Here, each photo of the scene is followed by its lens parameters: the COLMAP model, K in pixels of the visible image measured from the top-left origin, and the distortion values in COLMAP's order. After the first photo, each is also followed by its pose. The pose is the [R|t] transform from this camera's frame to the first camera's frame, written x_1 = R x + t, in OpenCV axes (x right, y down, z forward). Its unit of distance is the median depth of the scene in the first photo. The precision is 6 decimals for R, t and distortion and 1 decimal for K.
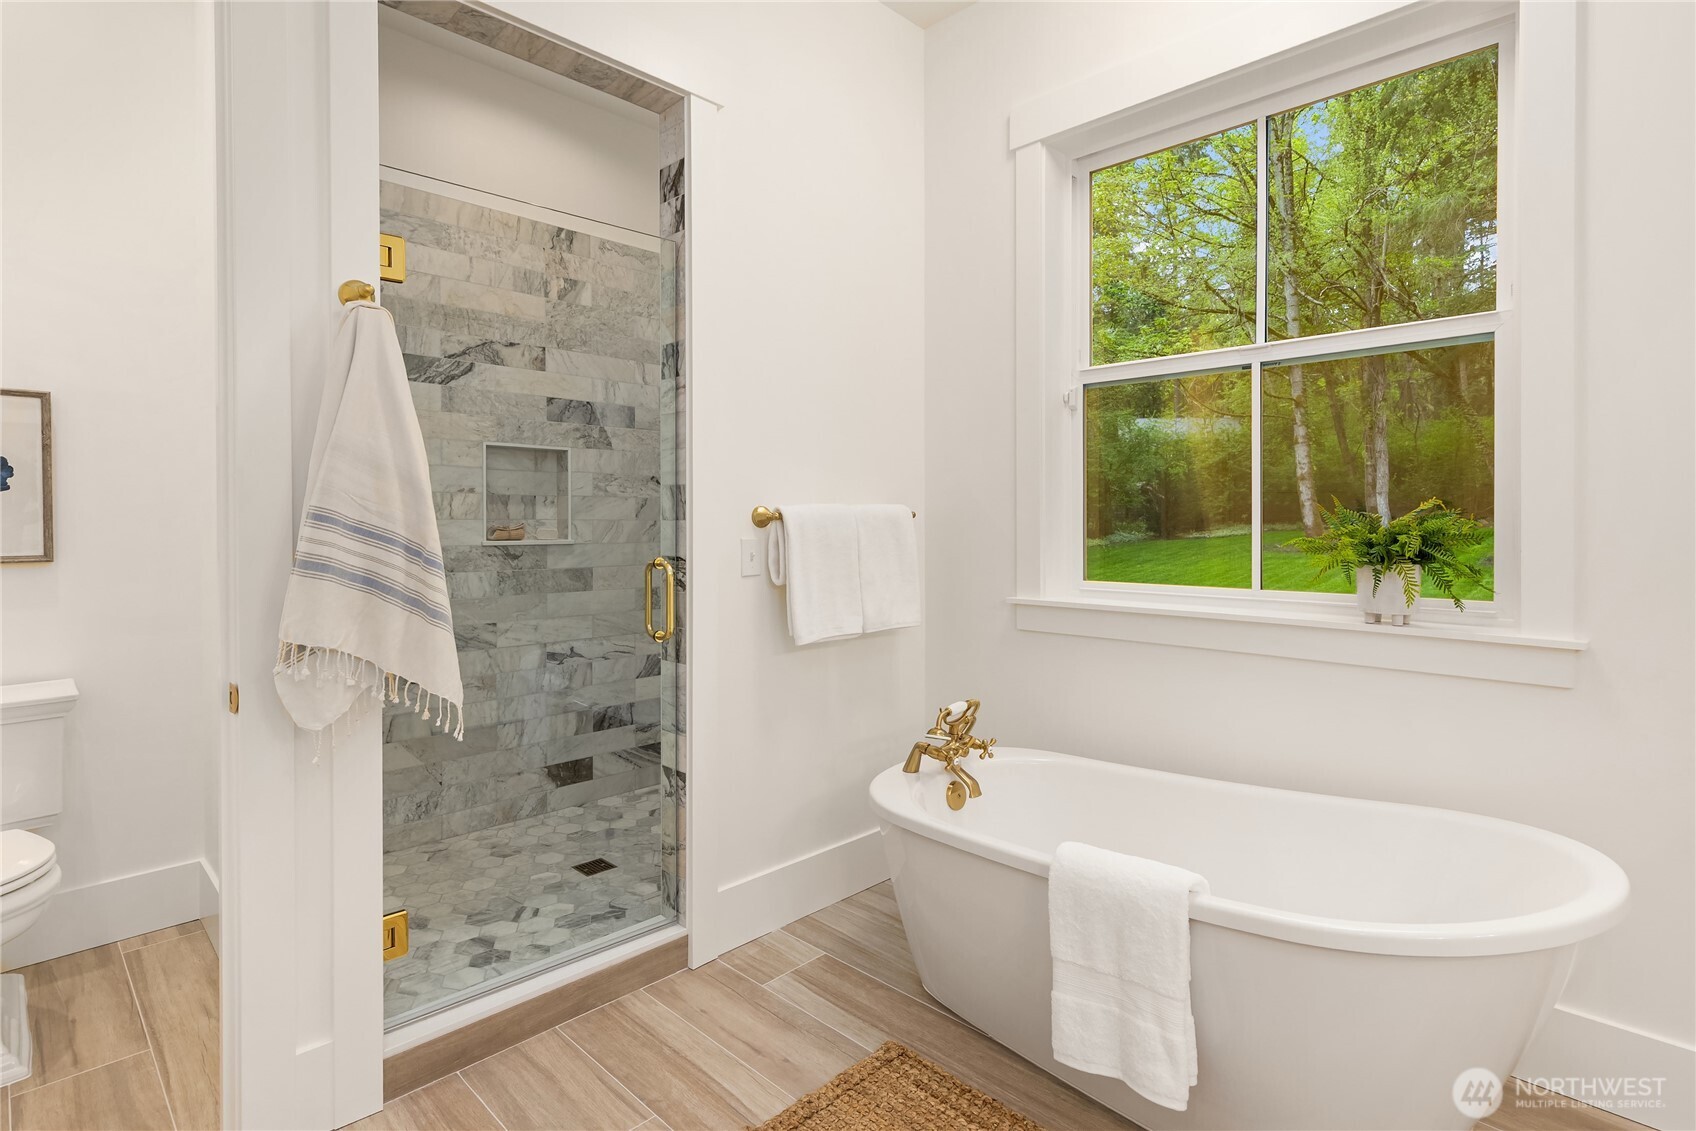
lens RADIAL K [[829.9, 0, 813.6], [0, 829.9, 524.6], [0, 0, 1]] dist [0.001758, 0.000109]
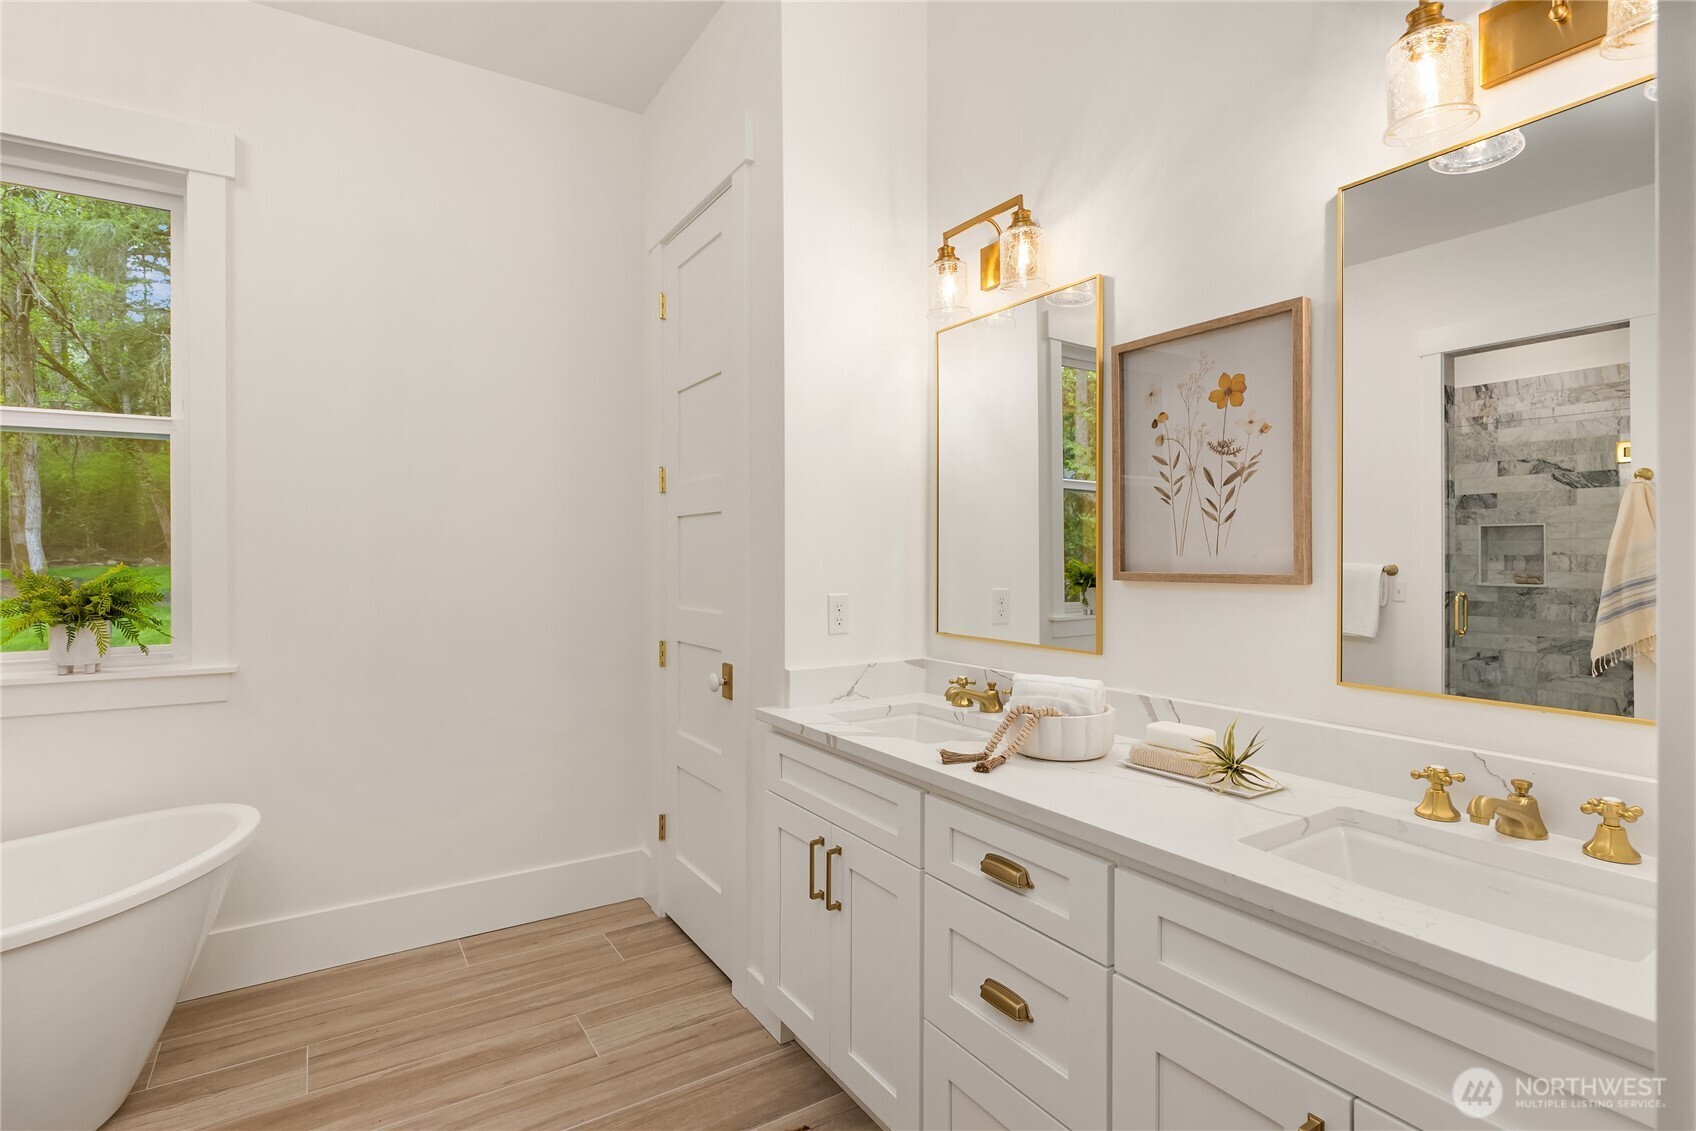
lens RADIAL K [[829.9, 0, 846.2], [0, 829.9, 561.1], [0, 0, 1]] dist [0.001758, 0.000109]
pose [[0.193166, -0.004476, 0.981156, -0.230993], [0.005961, 0.999976, 0.003388, -0.033045], [-0.981148, 0.005195, 0.193188, -0.262769]]
